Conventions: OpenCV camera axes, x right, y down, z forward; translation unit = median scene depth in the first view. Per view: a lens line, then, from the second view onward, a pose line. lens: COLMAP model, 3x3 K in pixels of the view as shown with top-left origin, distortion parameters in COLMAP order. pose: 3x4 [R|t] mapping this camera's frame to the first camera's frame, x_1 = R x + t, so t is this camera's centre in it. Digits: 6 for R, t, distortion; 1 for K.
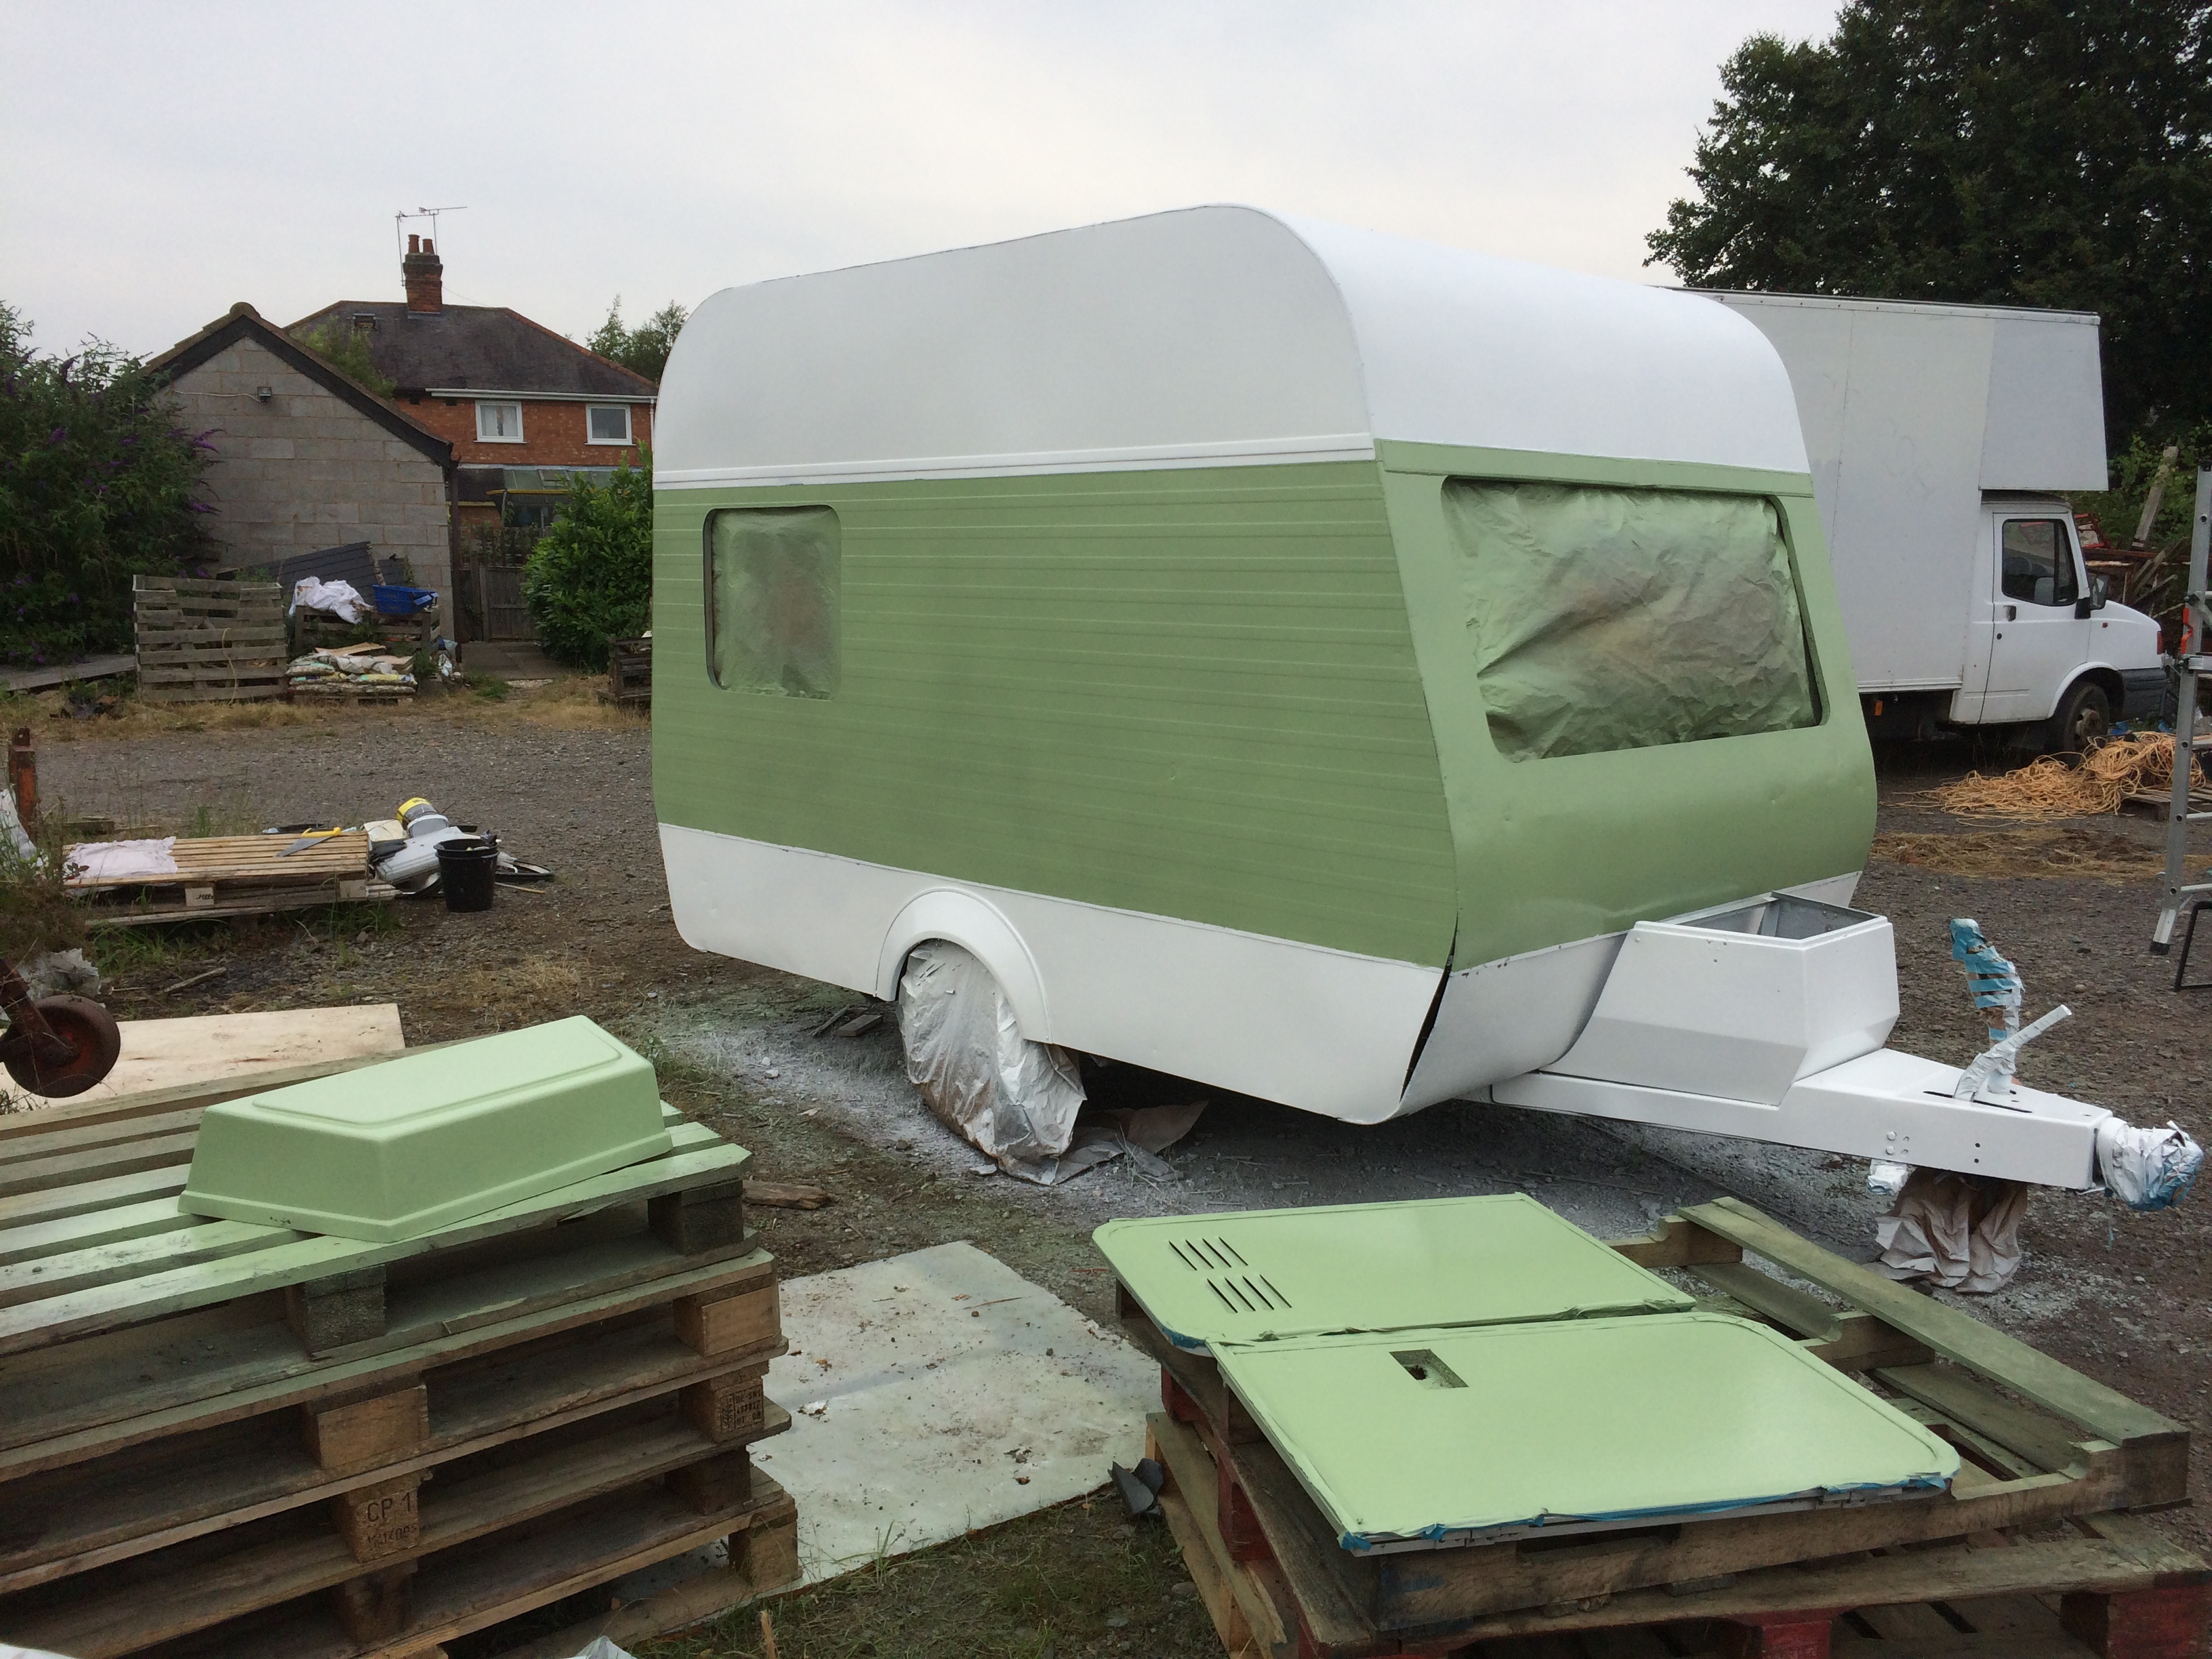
lens RADIAL K [[1891.5, 0, 1101.8], [0, 1891.5, 825.0], [0, 0, 1]] dist [0.090993, -0.129523]
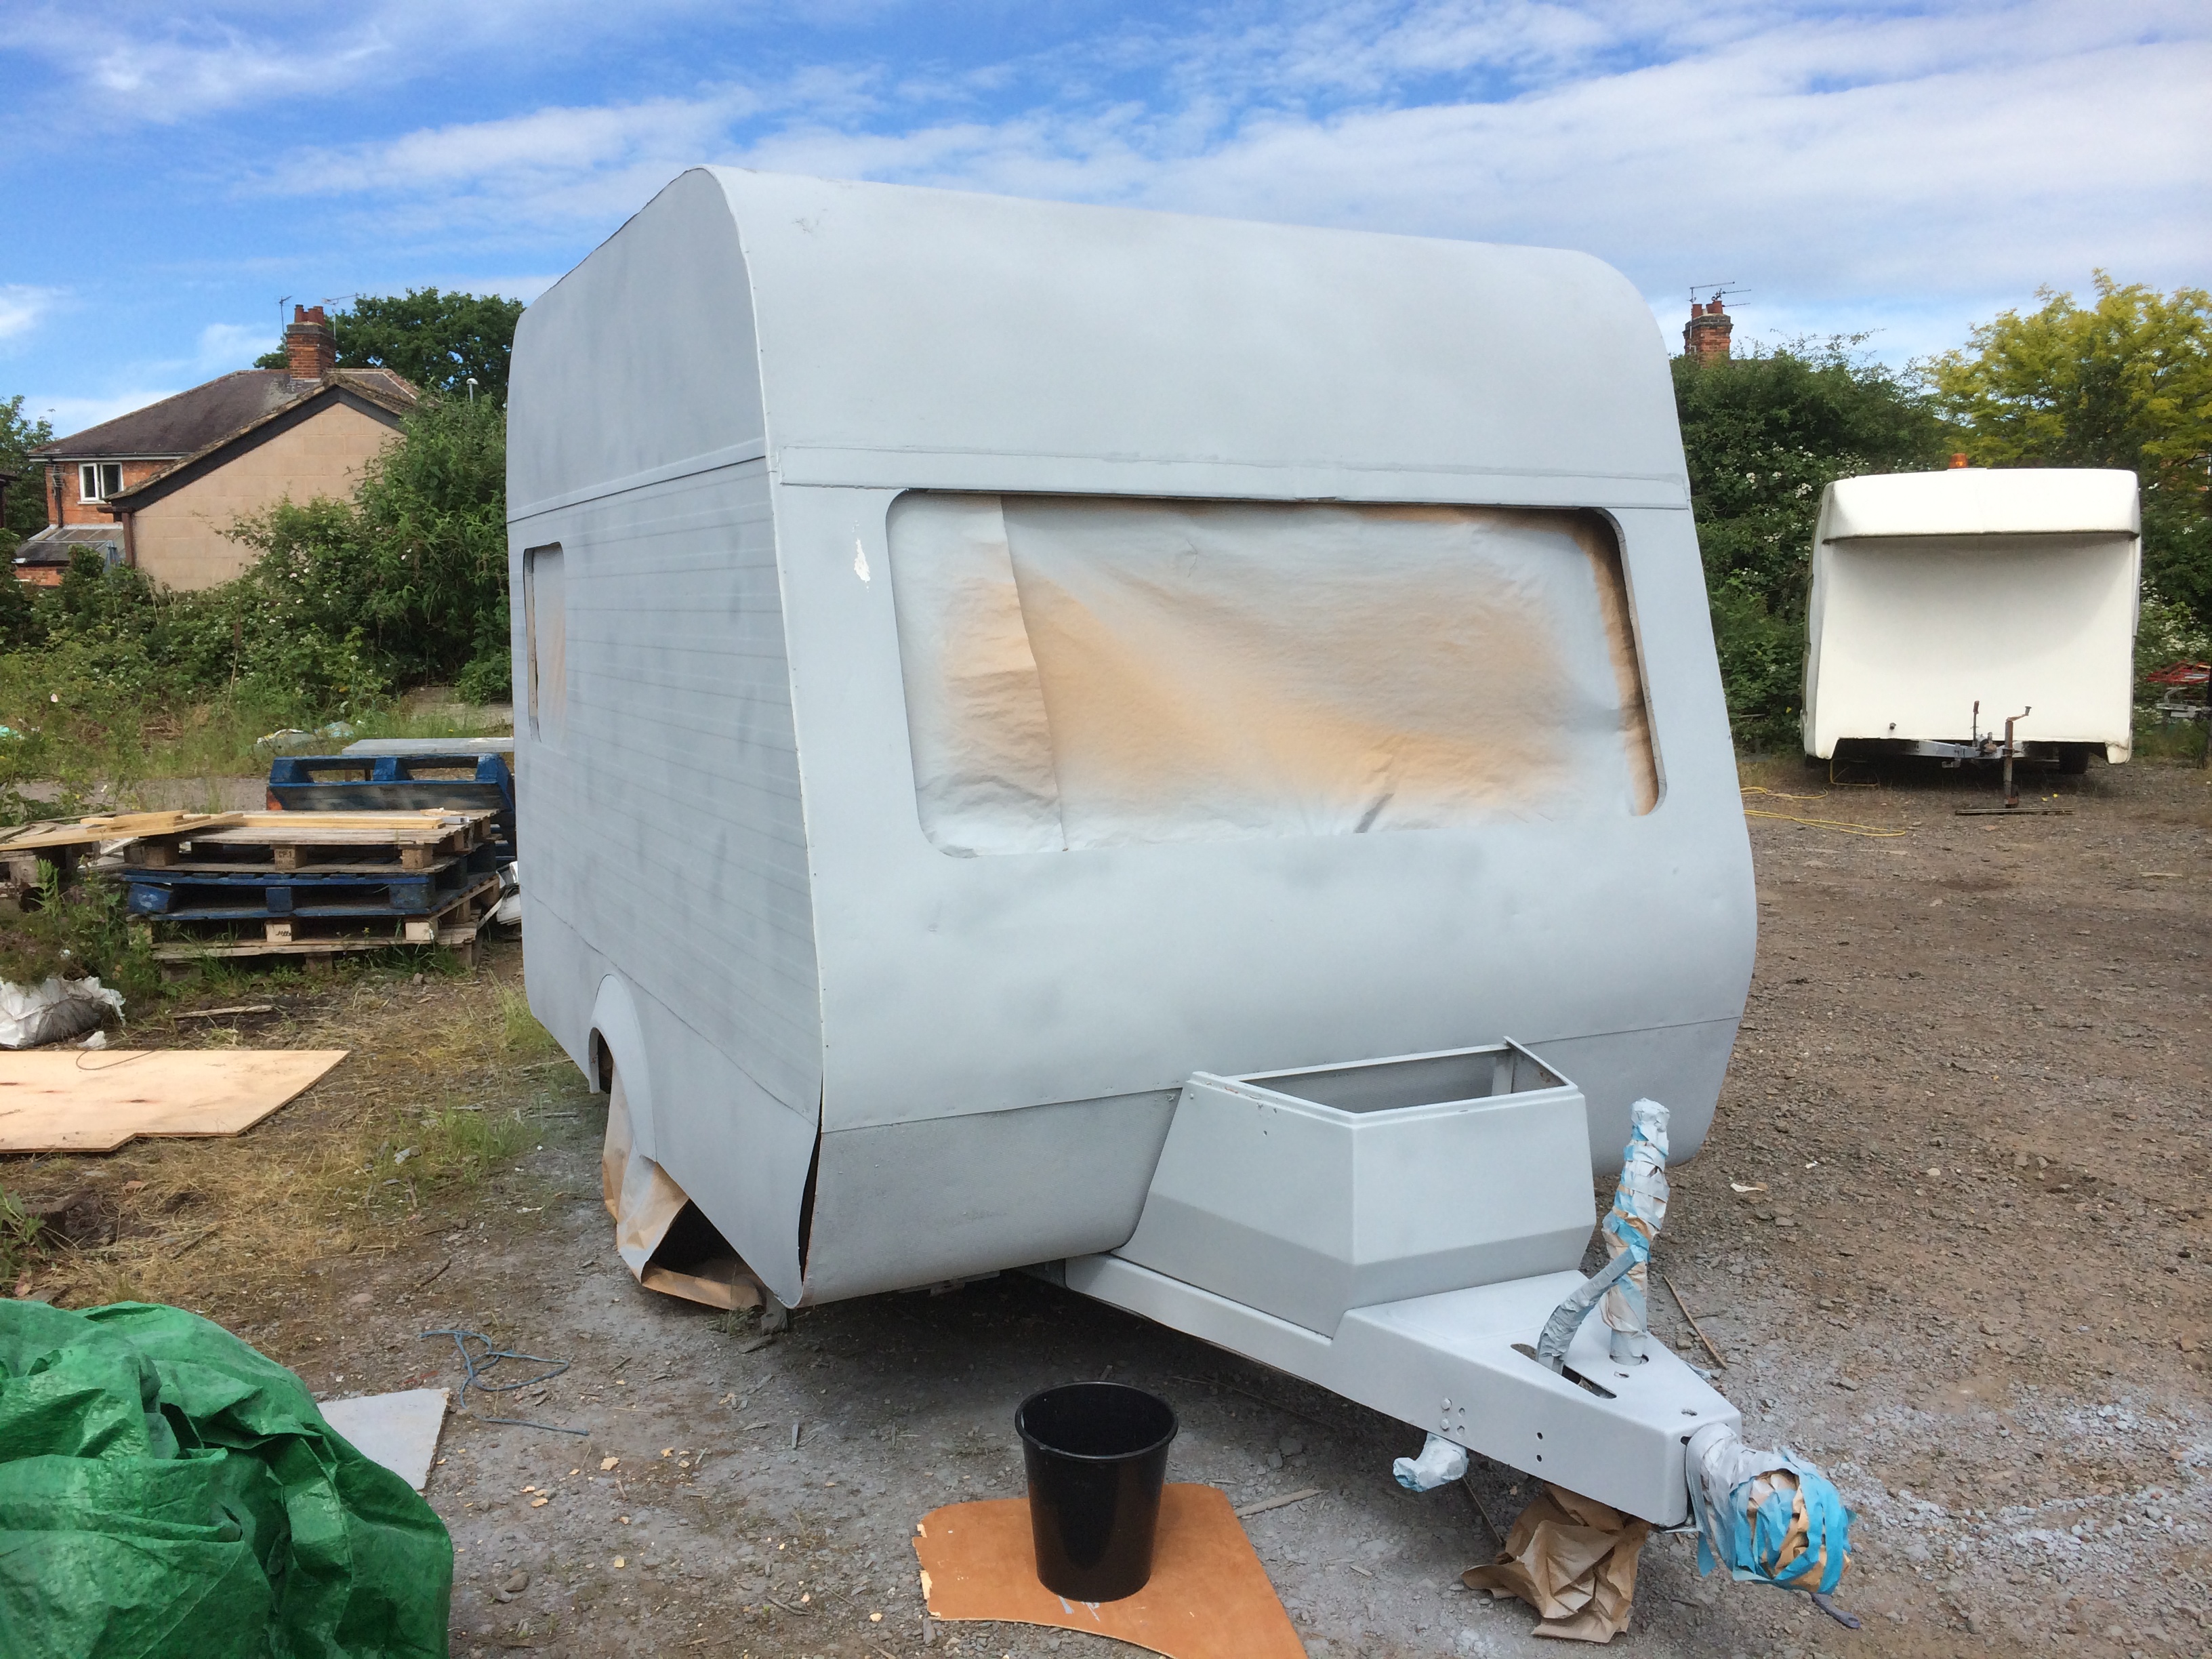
lens RADIAL K [[1891.5, 0, 1101.8], [0, 1891.5, 825.0], [0, 0, 1]] dist [0.090993, -0.129523]
pose [[0.945085, 0.032334, -0.325222, 0.480068], [-0.041717, 0.998889, -0.021917, -0.028414], [0.324152, 0.034281, 0.945384, 0.266122]]
